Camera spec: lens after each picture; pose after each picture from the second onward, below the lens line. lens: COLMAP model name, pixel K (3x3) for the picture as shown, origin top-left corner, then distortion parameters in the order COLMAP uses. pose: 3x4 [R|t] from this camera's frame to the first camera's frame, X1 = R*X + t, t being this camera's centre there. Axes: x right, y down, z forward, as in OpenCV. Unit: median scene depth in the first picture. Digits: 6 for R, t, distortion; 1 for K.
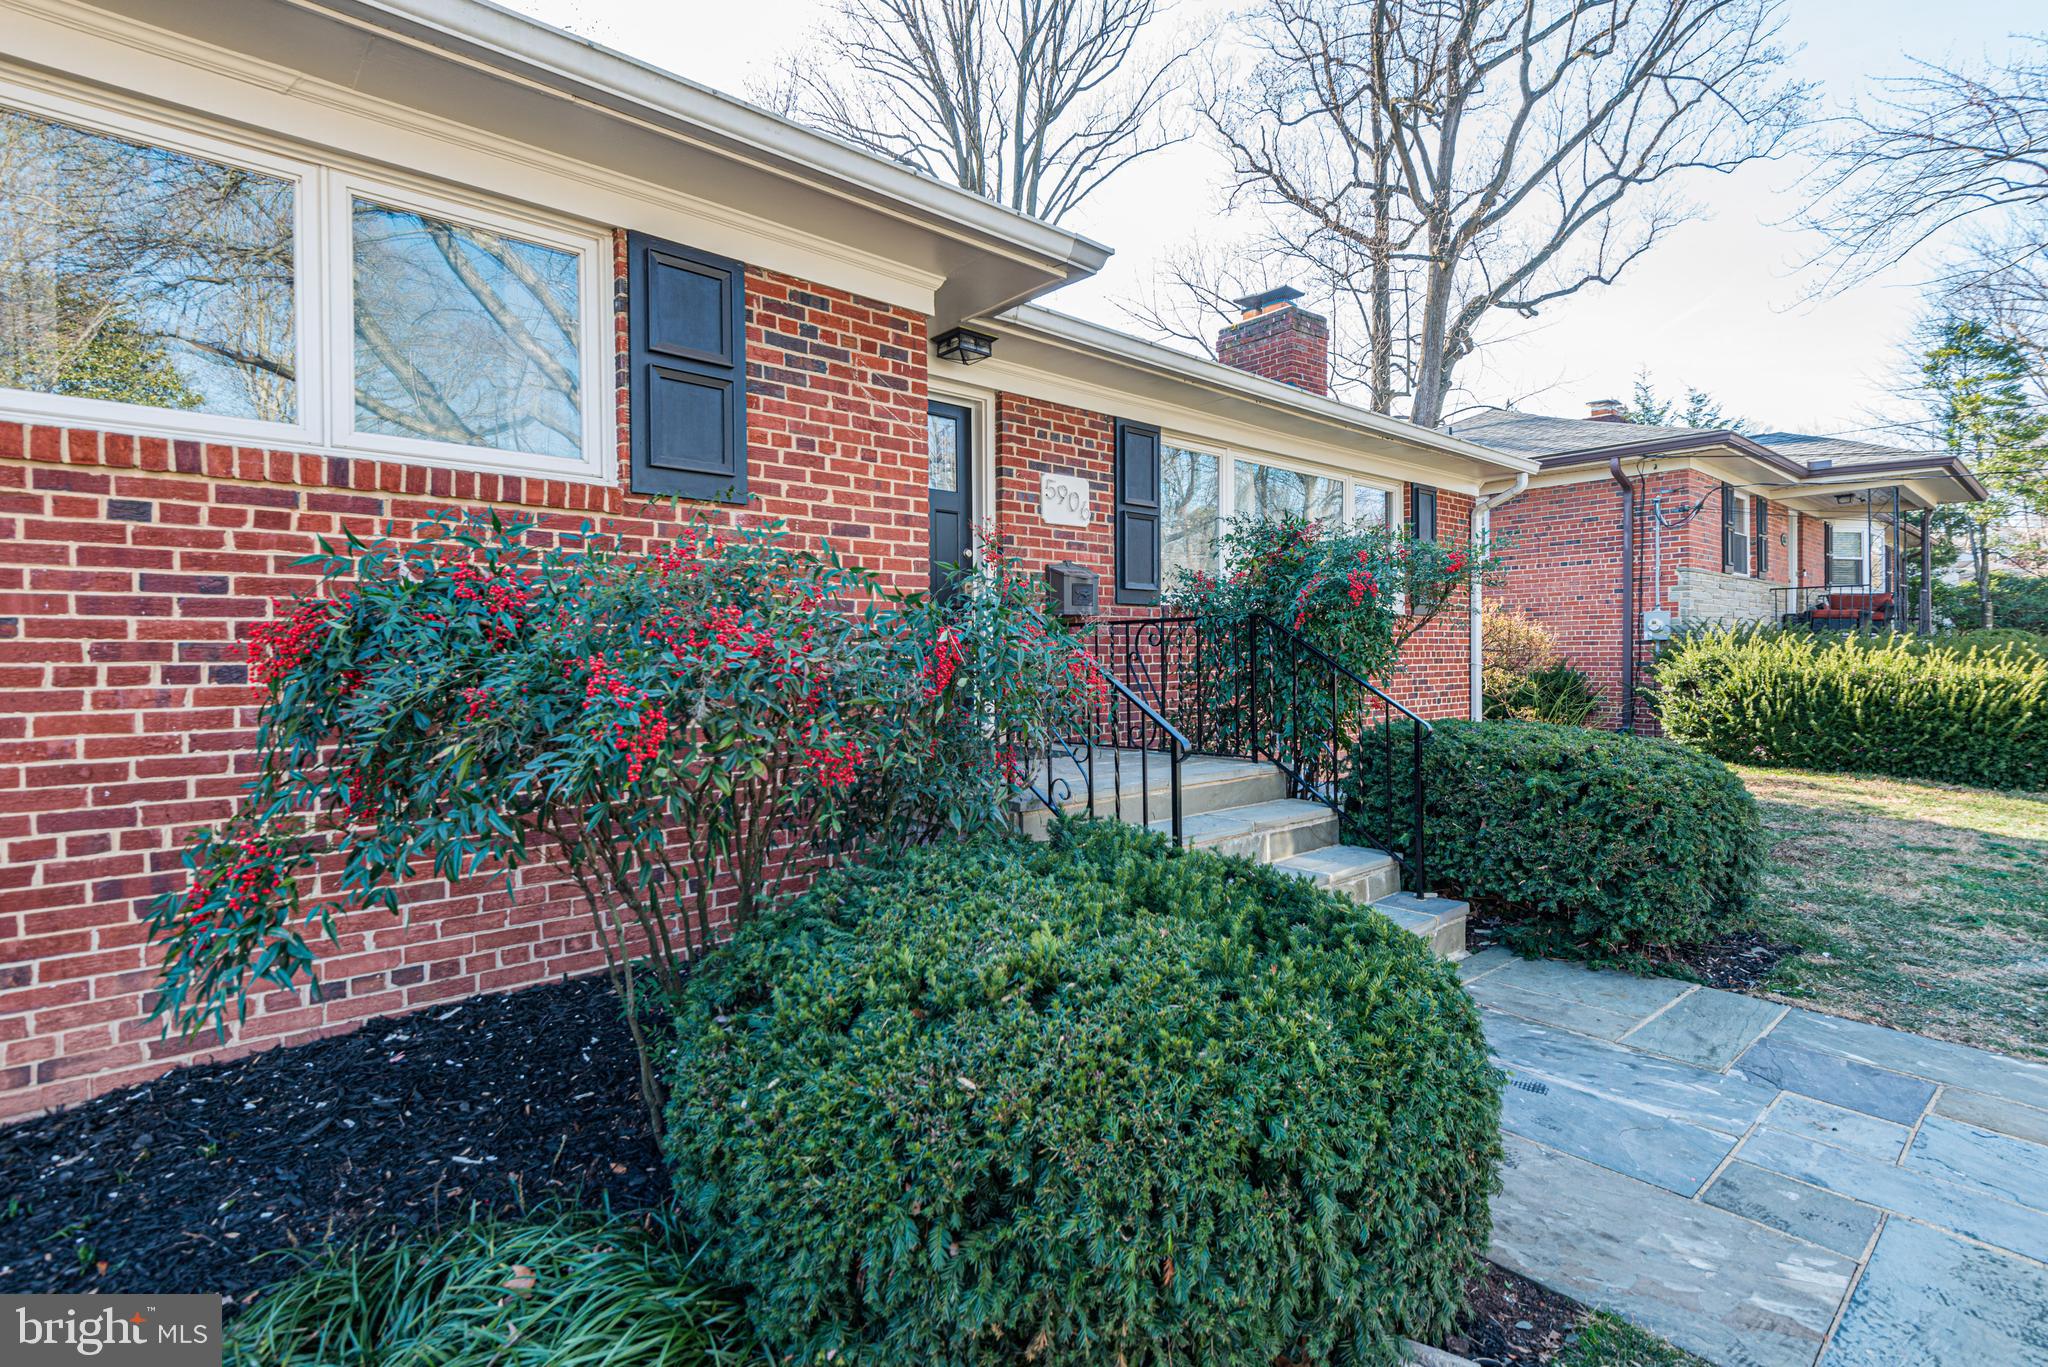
lens RADIAL K [[935.7, 0, 1024.0], [0, 935.7, 683.5], [0, 0, 1]] dist [0.033741, -0.013846]
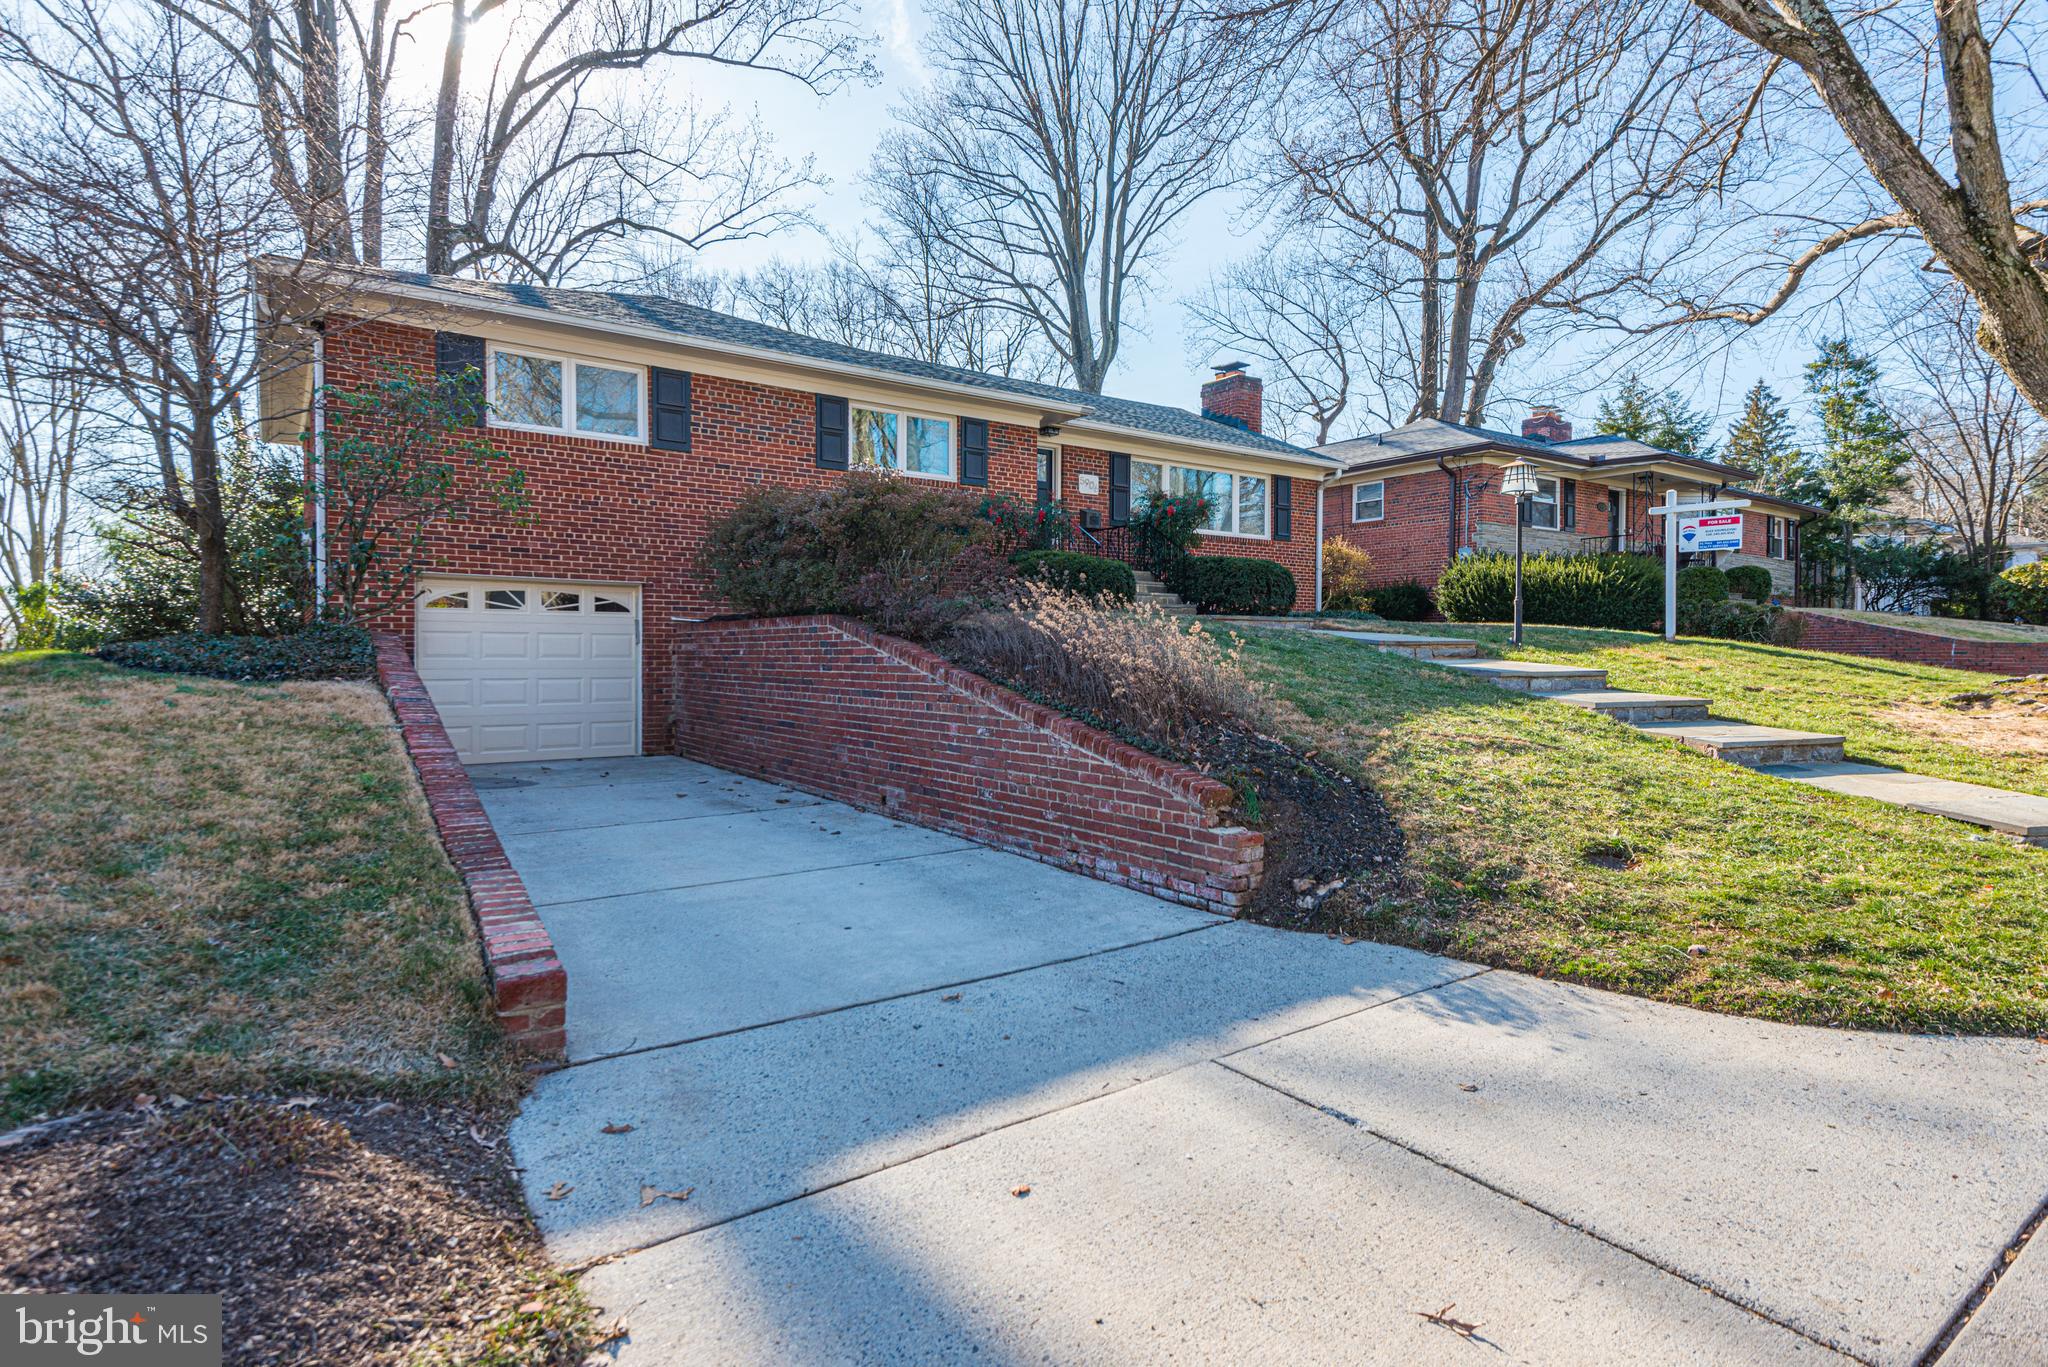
lens RADIAL K [[1043.1, 0, 1024.0], [0, 1043.1, 683.5], [0, 0, 1]] dist [0.018907, 0.000104]
pose [[0.994895, 0.013242, -0.100041, 0.035253], [-0.013480, 0.999908, -0.001698, 0.078692], [0.100009, 0.003038, 0.994982, -0.410403]]
